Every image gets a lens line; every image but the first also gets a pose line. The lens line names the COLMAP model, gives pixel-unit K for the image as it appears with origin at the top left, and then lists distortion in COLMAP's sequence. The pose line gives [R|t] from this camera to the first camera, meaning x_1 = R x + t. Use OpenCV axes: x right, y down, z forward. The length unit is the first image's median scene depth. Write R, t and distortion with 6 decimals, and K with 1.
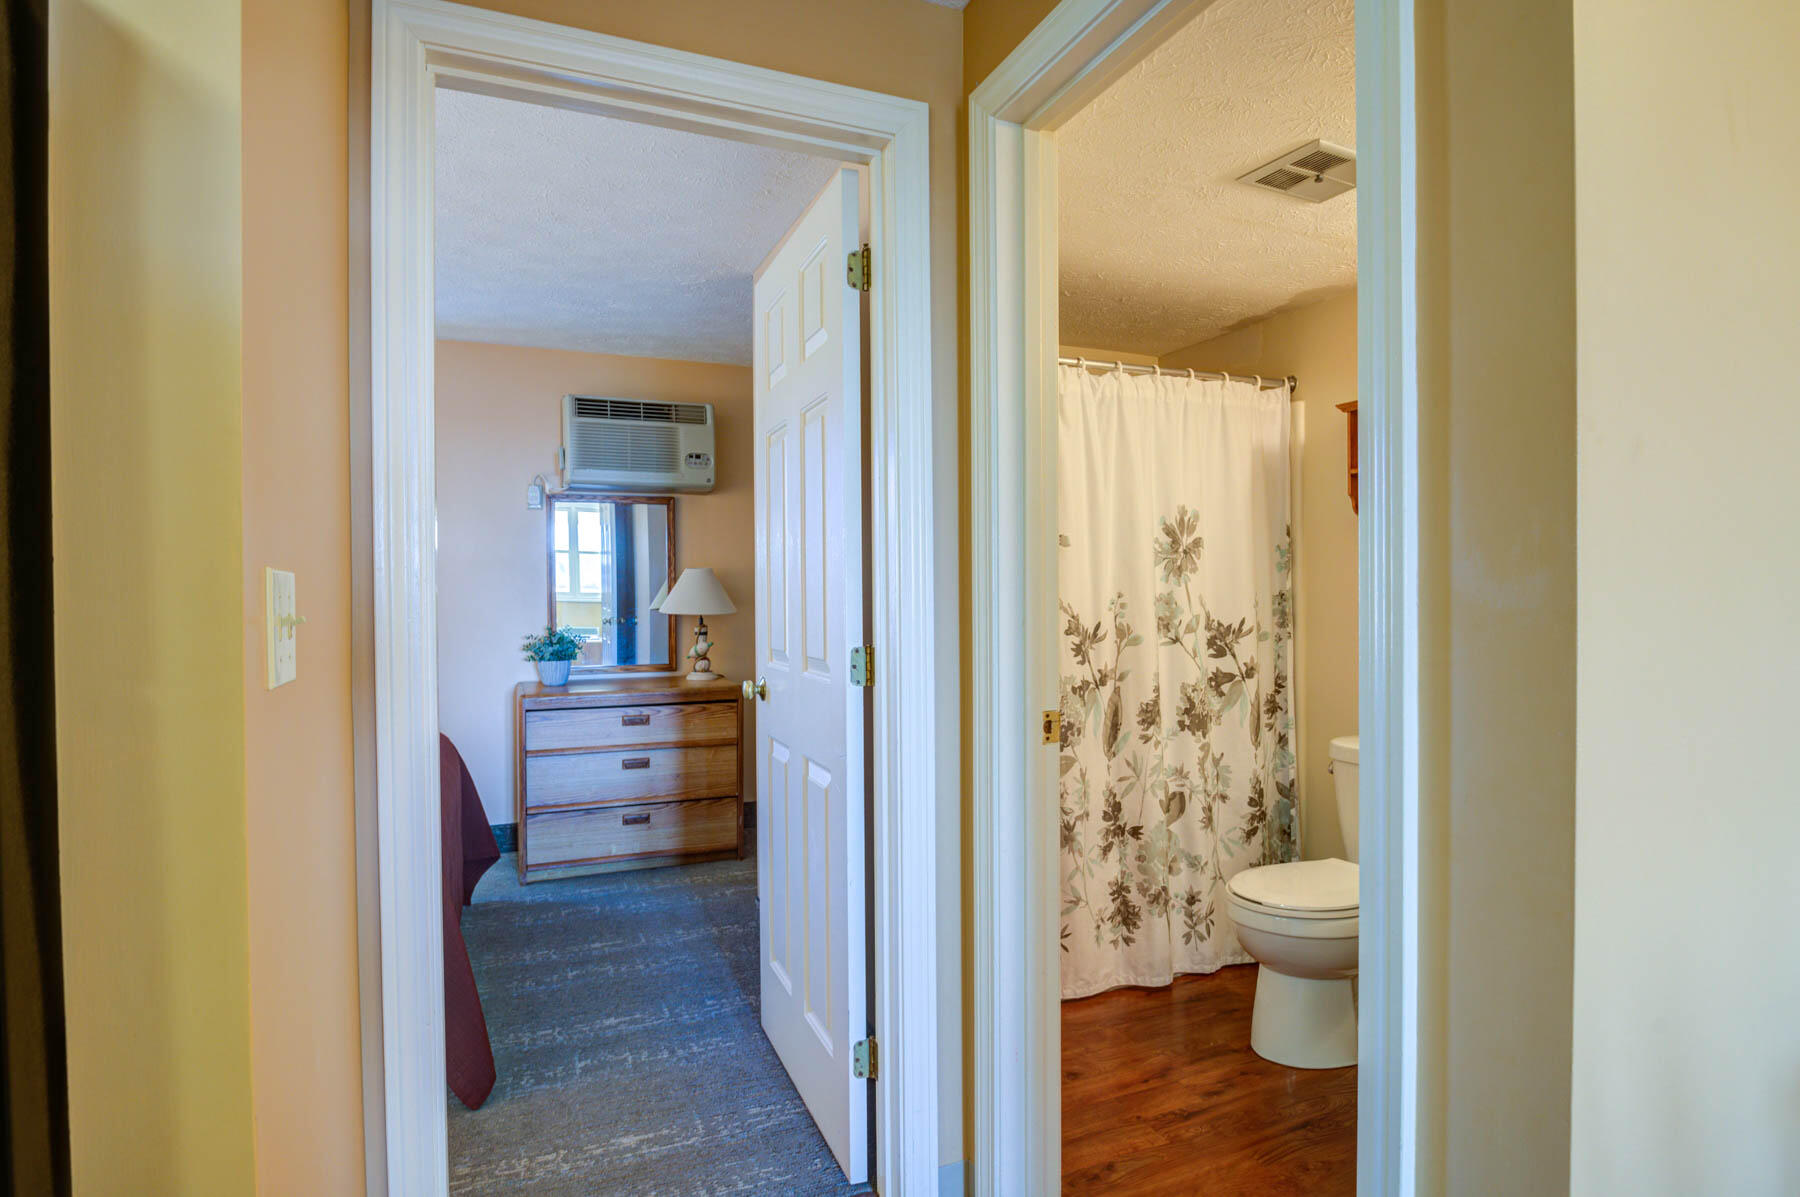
lens RADIAL K [[977.1, 0, 907.1], [0, 977.1, 595.2], [0, 0, 1]] dist [0.000956, -0.000024]
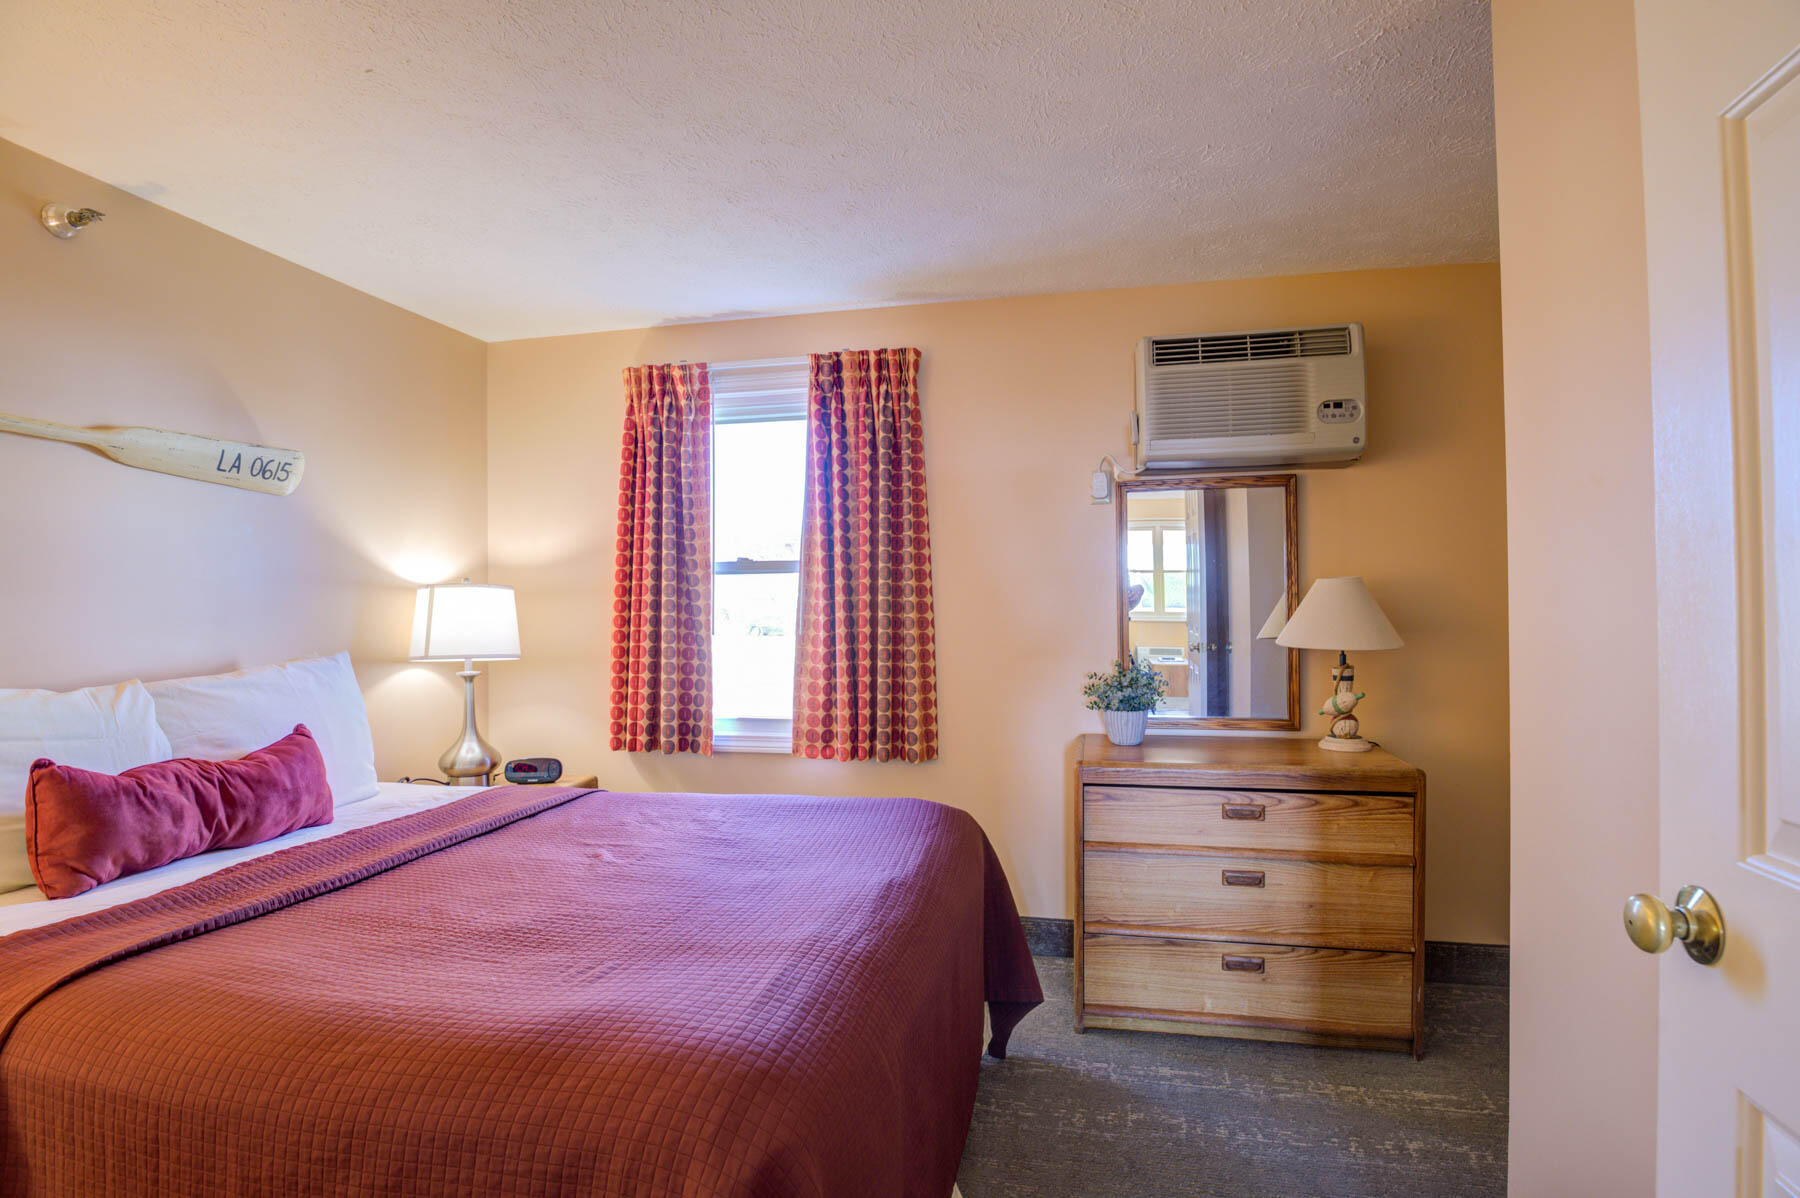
lens RADIAL K [[891.6, 0, 911.9], [0, 891.6, 608.1], [0, 0, 1]] dist [-0.027099, -0.000672]
pose [[0.824413, -0.003238, -0.565979, -0.118765], [-0.000197, 0.999982, -0.006009, -0.004043], [0.565988, 0.005065, 0.824398, 0.368676]]
